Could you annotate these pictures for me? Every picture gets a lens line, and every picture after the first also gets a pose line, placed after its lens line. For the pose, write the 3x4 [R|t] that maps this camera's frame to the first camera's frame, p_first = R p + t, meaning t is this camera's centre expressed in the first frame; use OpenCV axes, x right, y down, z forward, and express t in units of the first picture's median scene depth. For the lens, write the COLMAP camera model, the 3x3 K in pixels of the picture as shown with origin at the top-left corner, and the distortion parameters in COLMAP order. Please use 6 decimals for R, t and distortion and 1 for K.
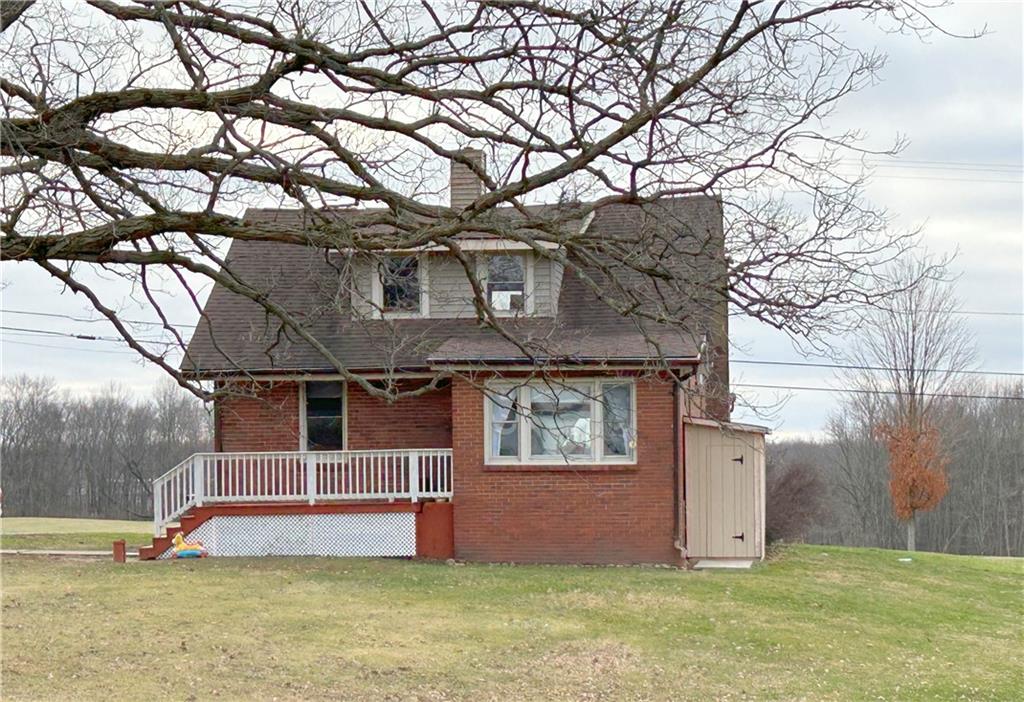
lens RADIAL K [[2243.7, 0, 511.4], [0, 2243.7, 351.9], [0, 0, 1]] dist [0.115105, 0.000000]
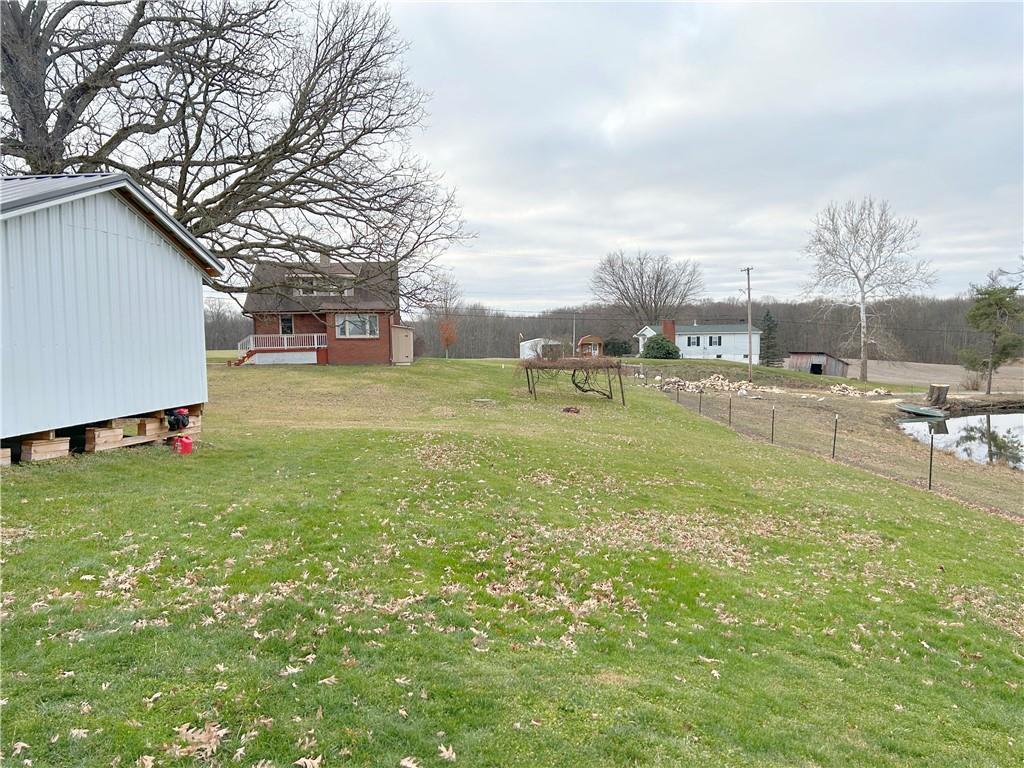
lens RADIAL K [[776.7, 0, 511.9], [0, 776.7, 381.4], [0, 0, 1]] dist [0.051684, -0.066856]
pose [[0.960608, -0.026136, 0.276676, -0.088025], [-0.007884, 0.992604, 0.121137, -0.033637], [-0.277796, -0.118547, 0.953298, -0.275188]]
